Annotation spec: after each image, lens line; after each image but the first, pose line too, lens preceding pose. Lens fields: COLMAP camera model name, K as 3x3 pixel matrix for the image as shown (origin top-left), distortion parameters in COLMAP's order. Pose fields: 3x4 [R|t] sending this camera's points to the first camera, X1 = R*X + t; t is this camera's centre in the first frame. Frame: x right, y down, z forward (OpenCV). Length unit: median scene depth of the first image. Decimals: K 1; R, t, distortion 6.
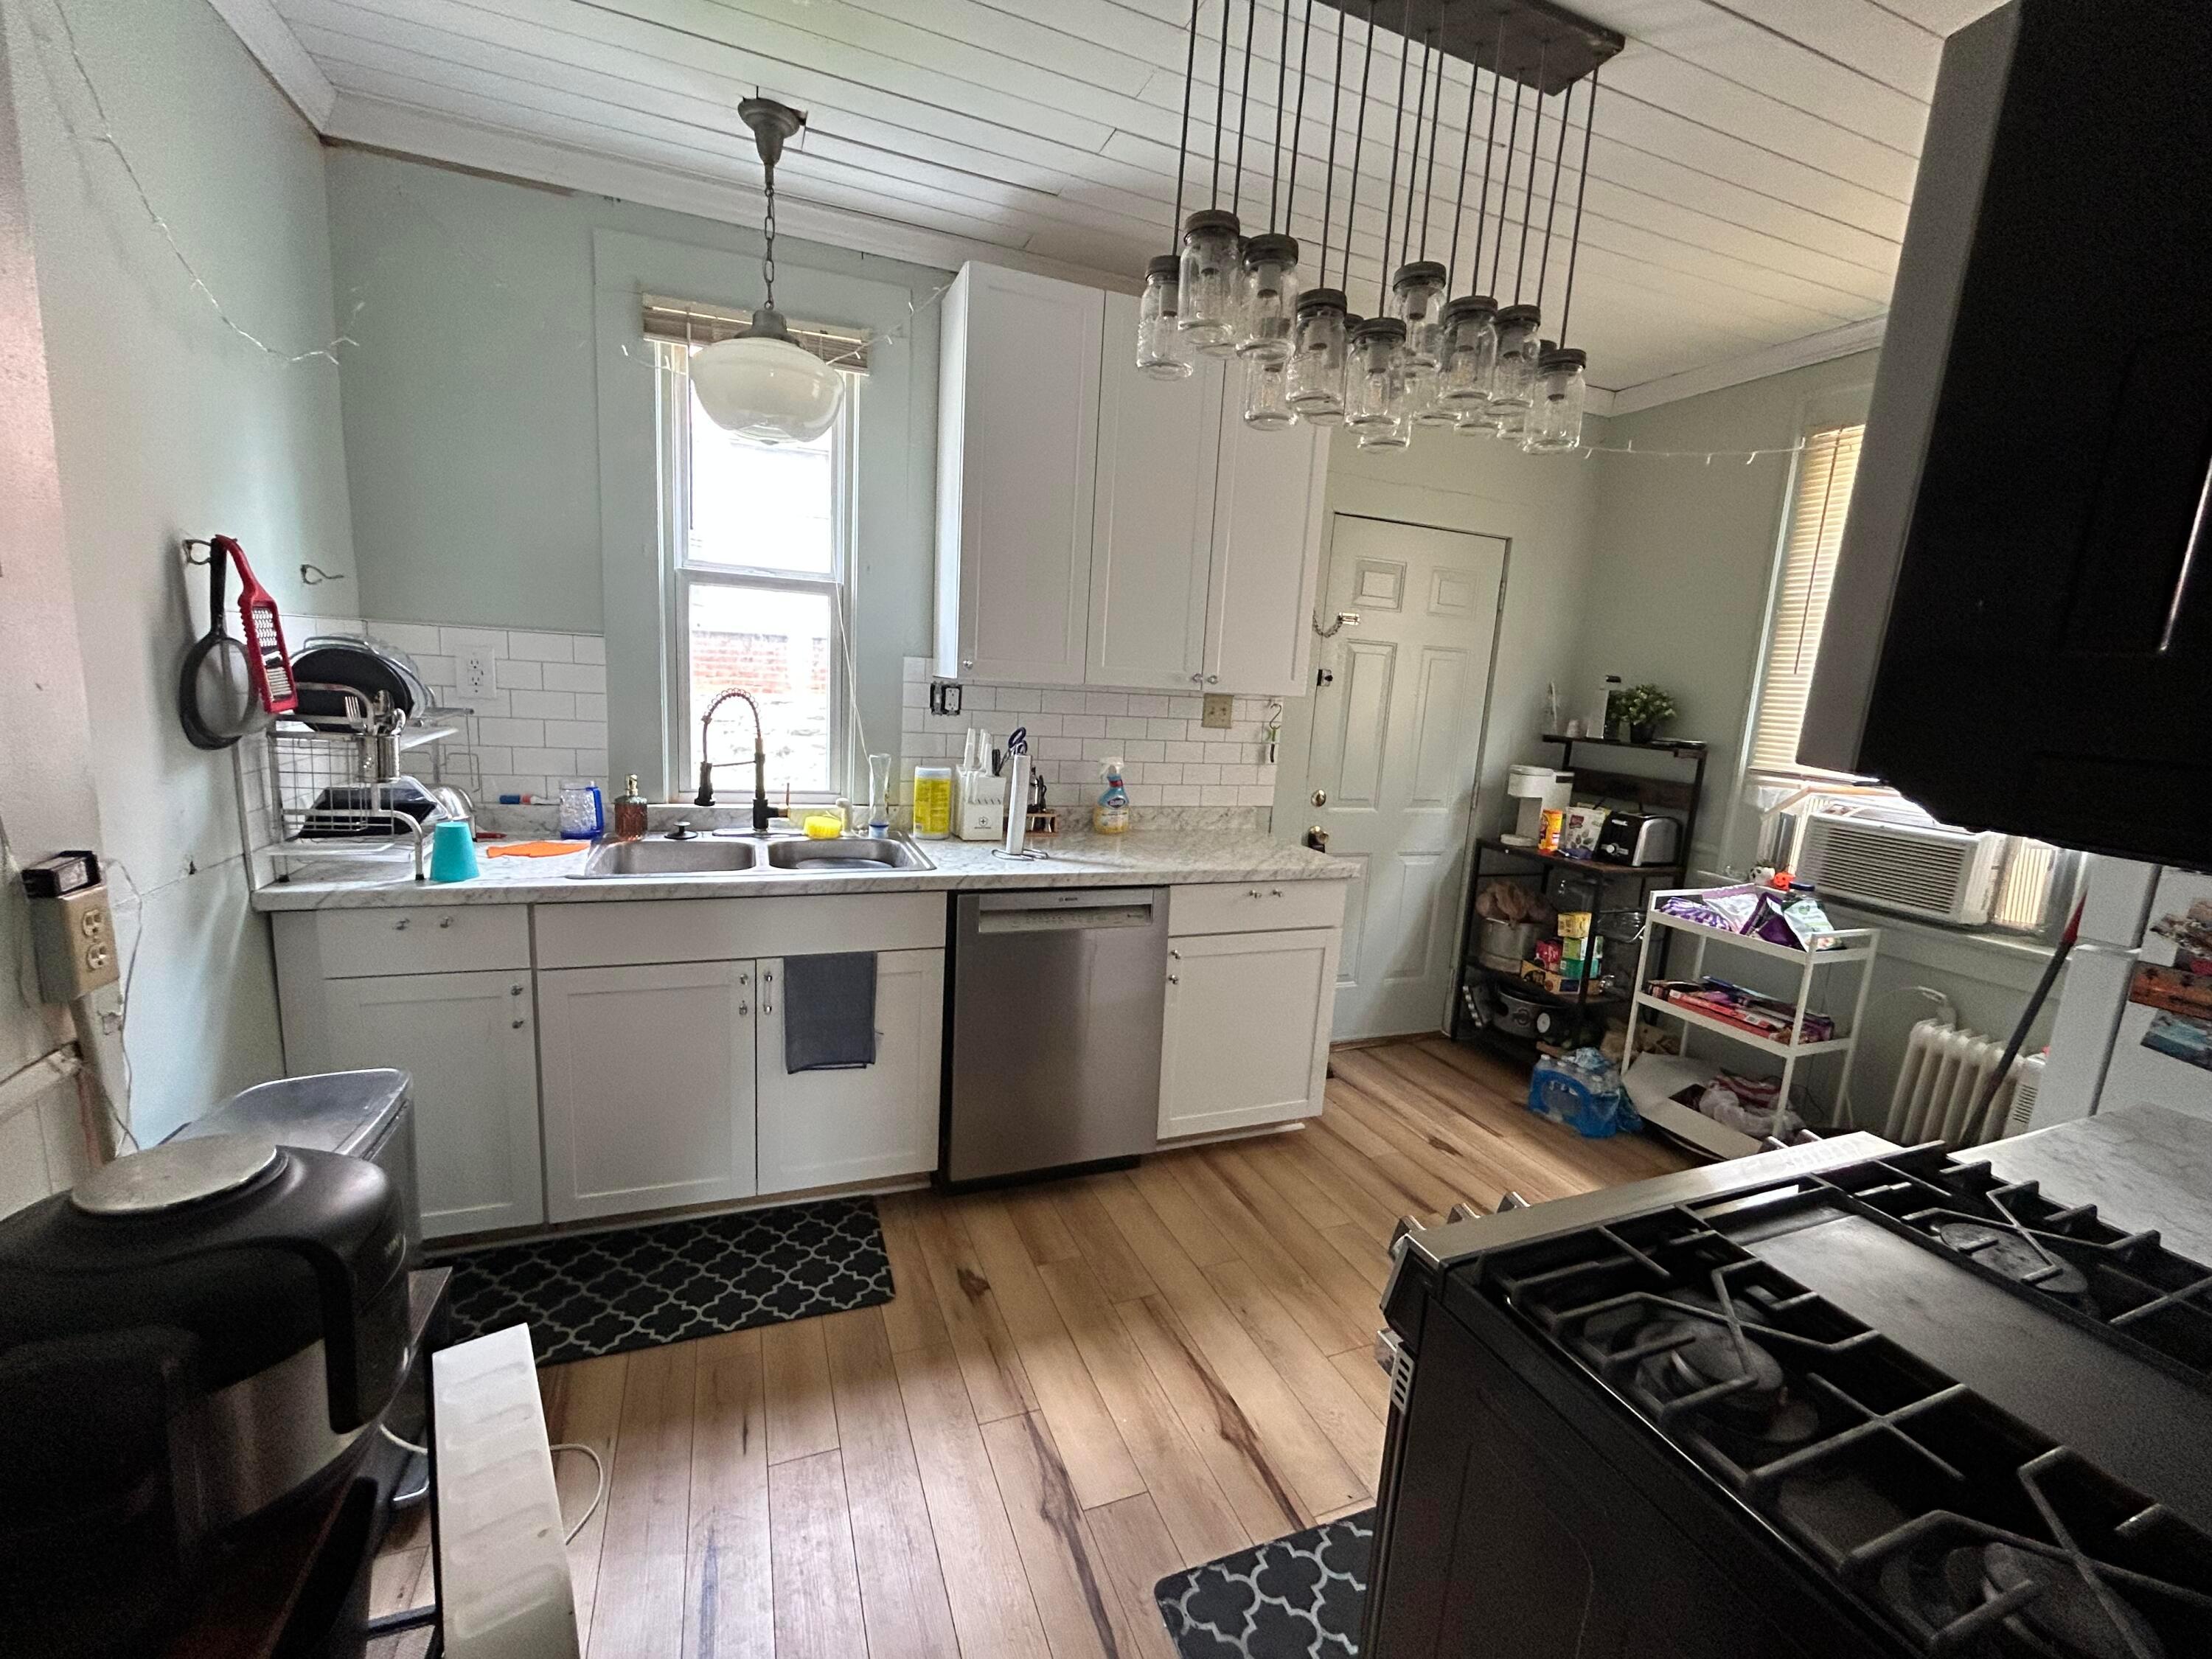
lens RADIAL K [[907.0, 0, 1102.5], [0, 907.0, 832.0], [0, 0, 1]] dist [-0.000503, 0.000755]
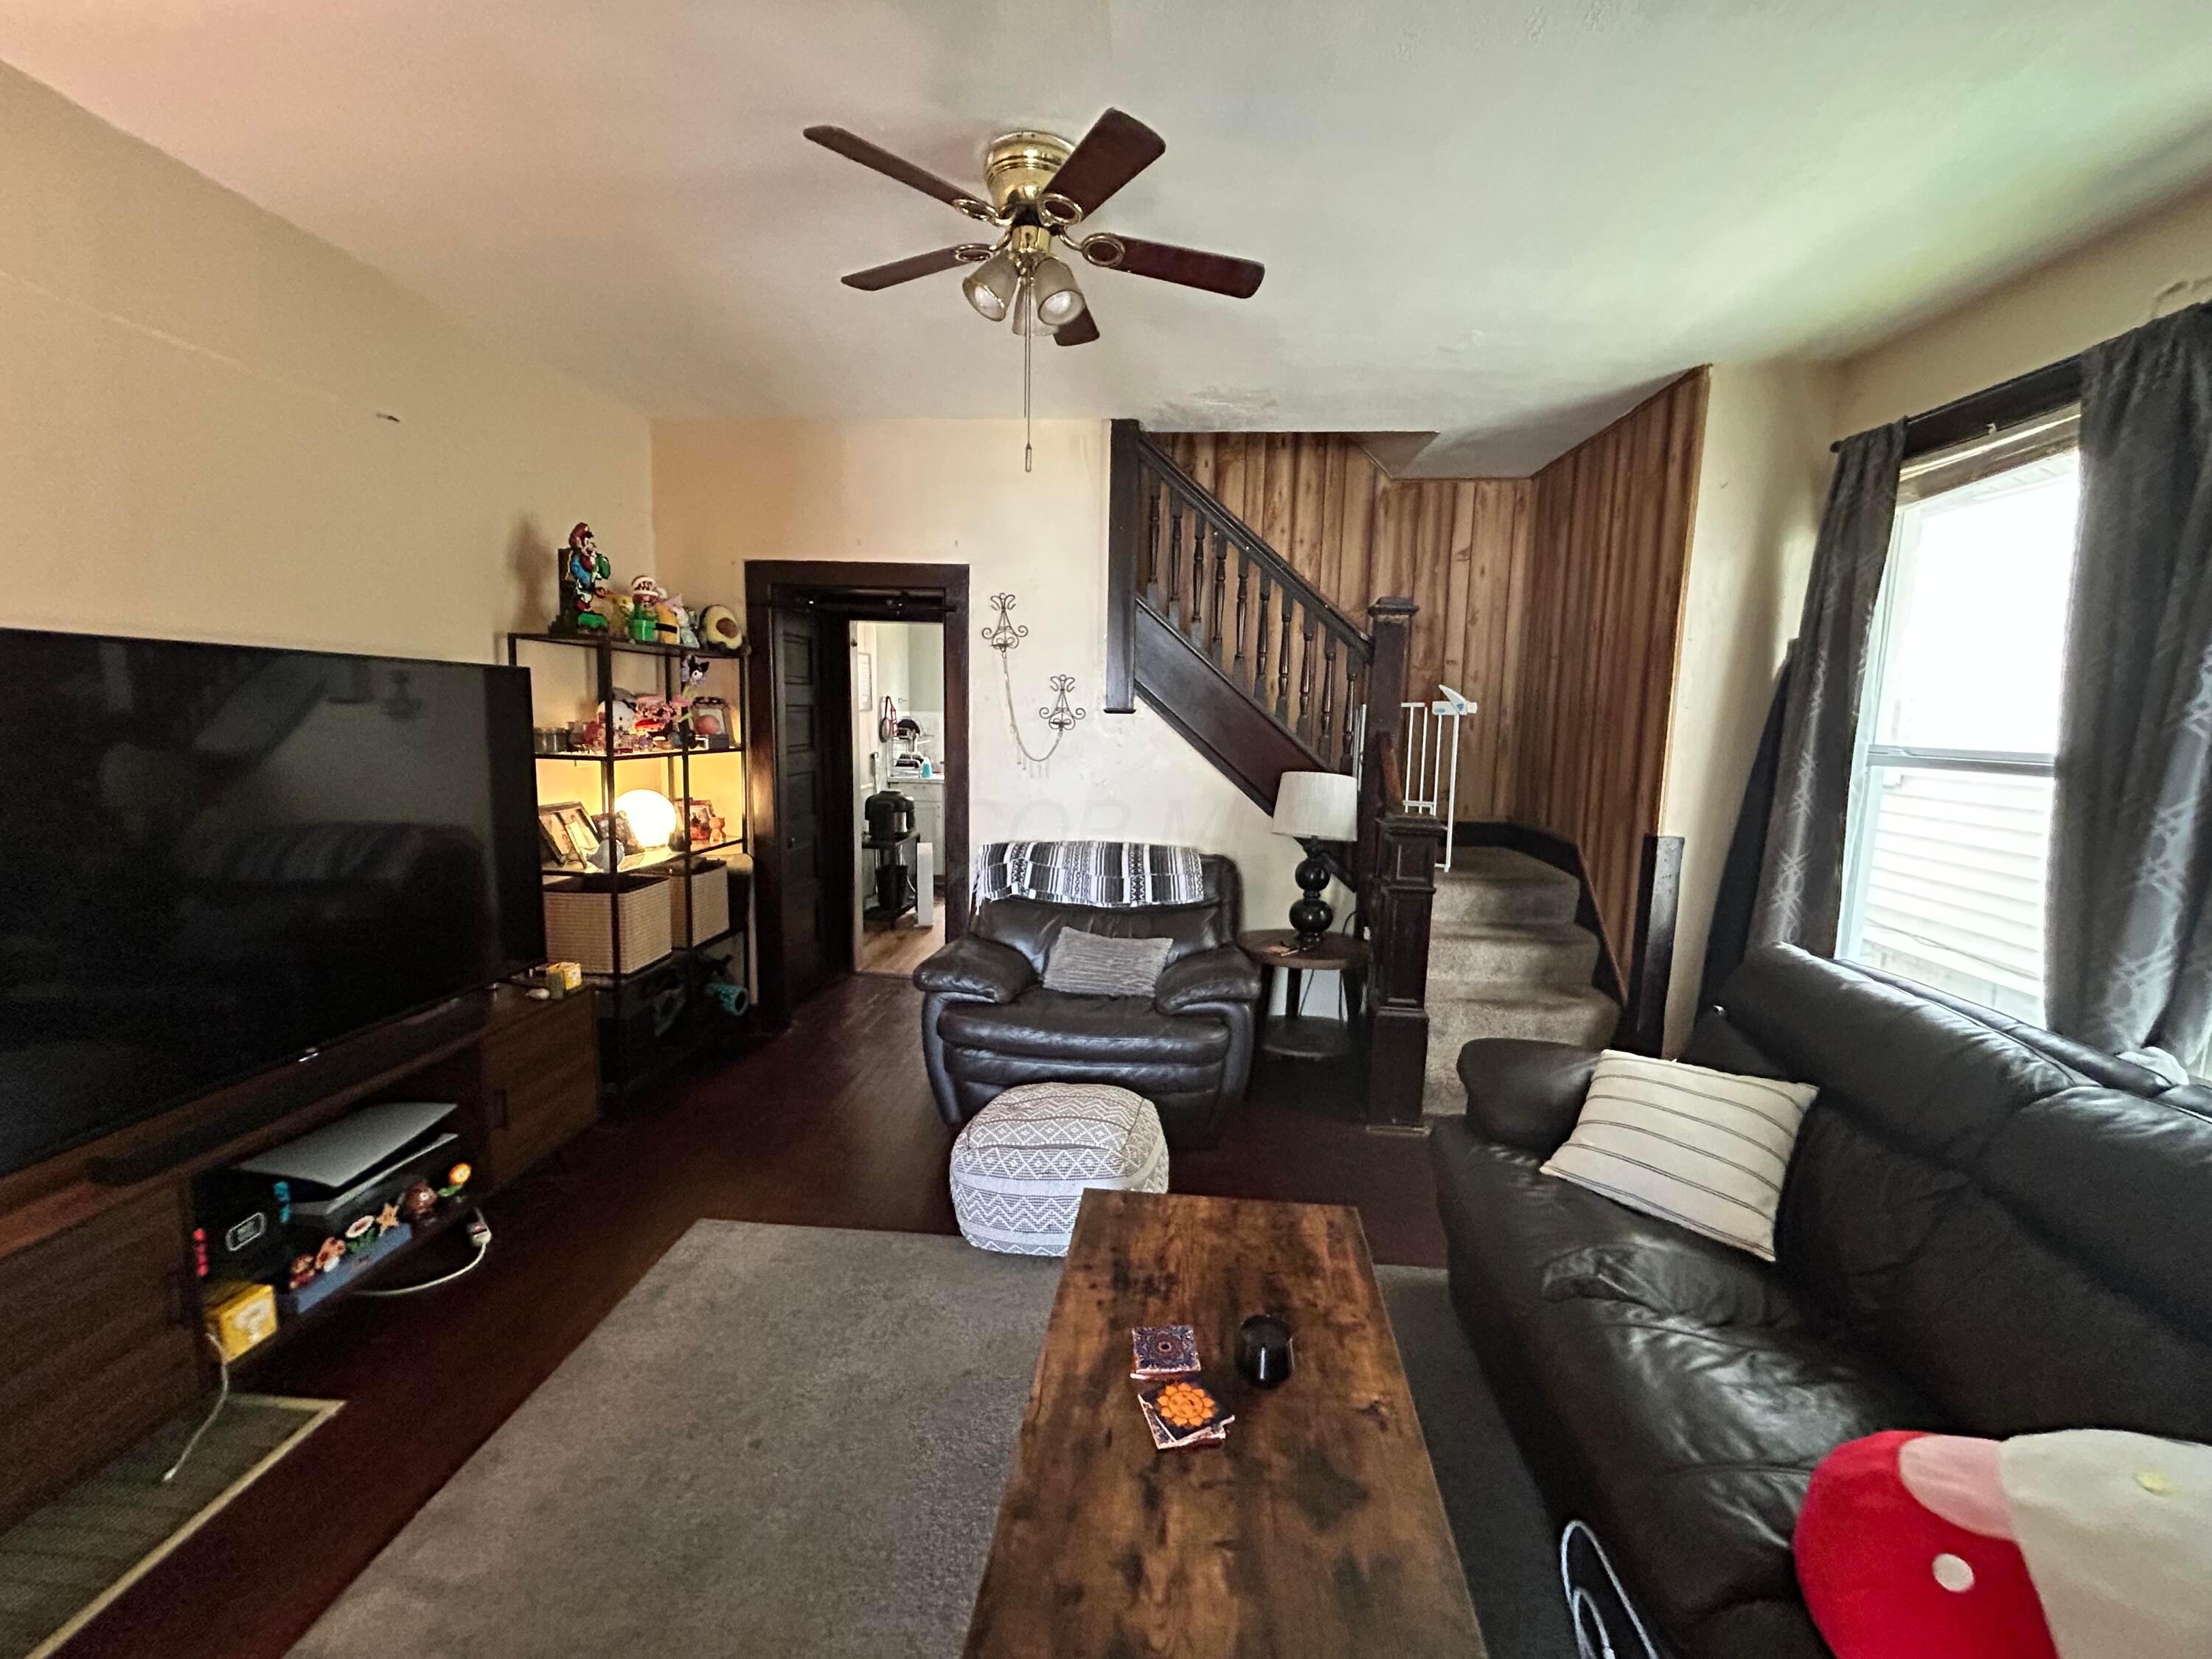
lens RADIAL K [[907.0, 0, 1096.8], [0, 907.0, 826.8], [0, 0, 1]] dist [-0.000503, 0.000755]
pose [[0.897344, 0.013695, -0.441120, 1.375053], [-0.040289, 0.997887, -0.050977, 0.358473], [0.439490, 0.063516, 0.895999, -1.781866]]
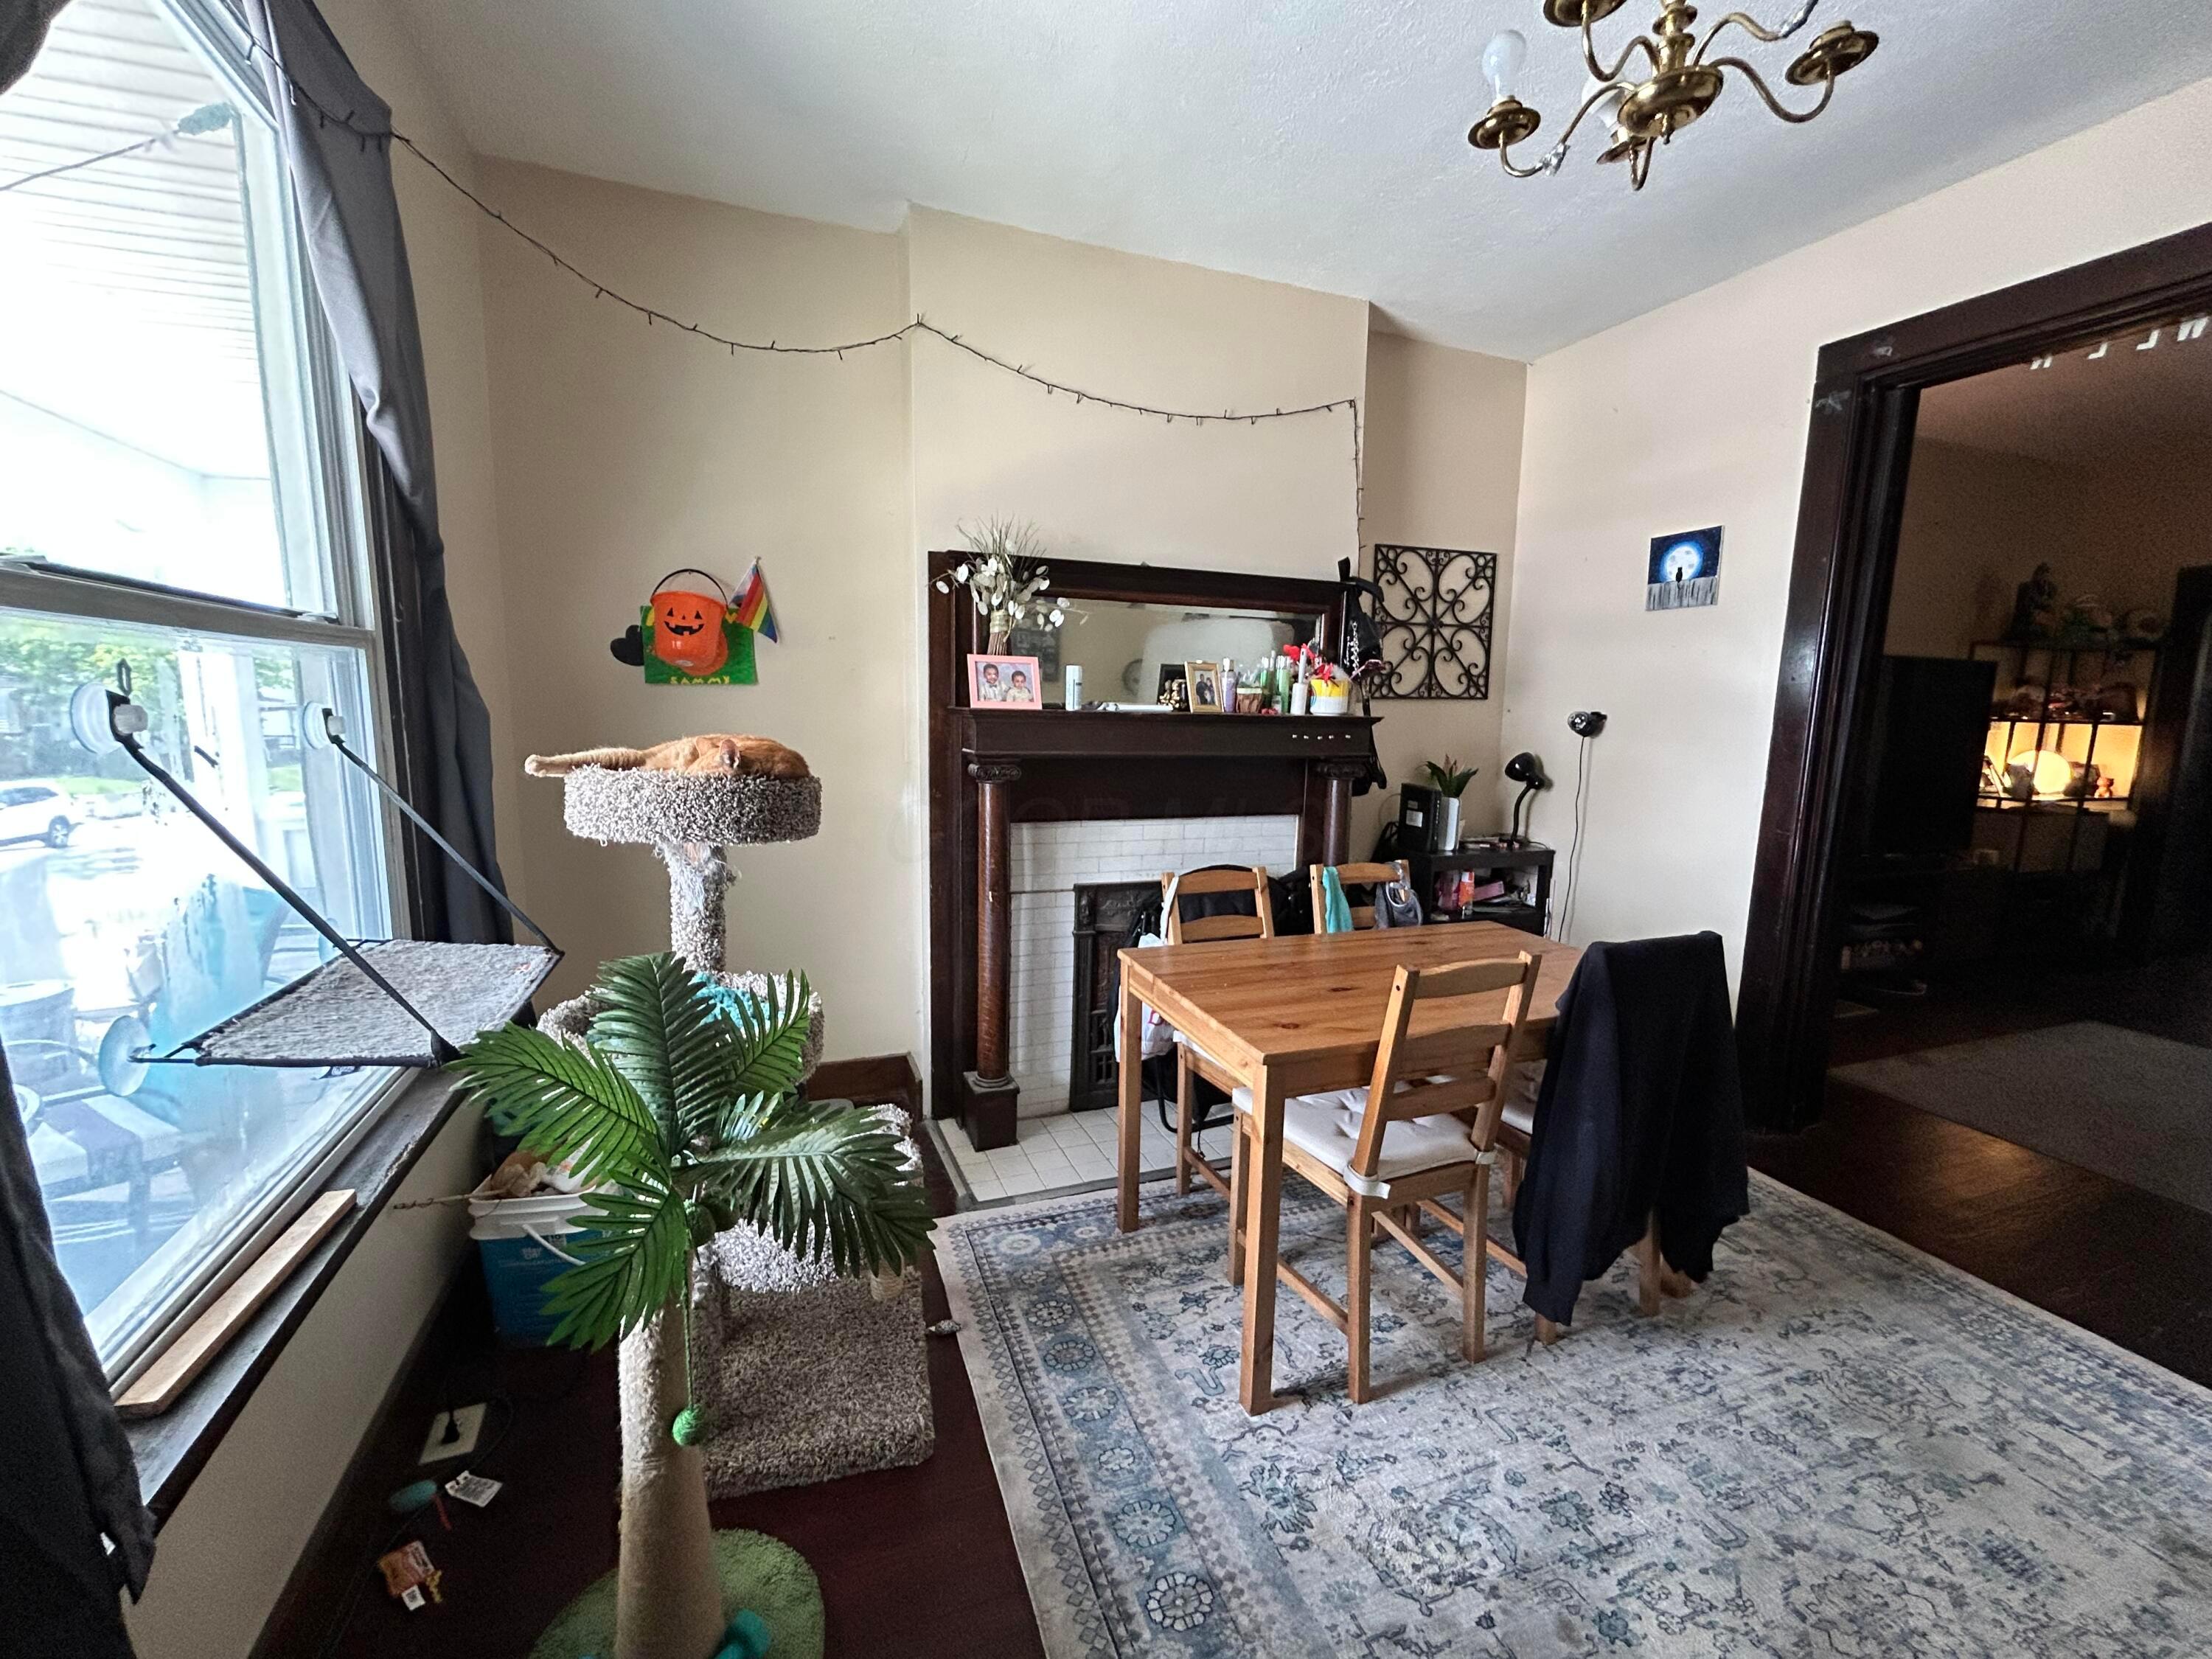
lens RADIAL K [[907.0, 0, 1100.3], [0, 907.0, 817.9], [0, 0, 1]] dist [-0.000503, 0.000755]
pose [[-0.010240, 0.067424, -0.997672, 2.220701], [-0.192513, 0.978926, 0.068133, 0.717635], [0.981241, 0.192763, 0.002956, -2.989390]]
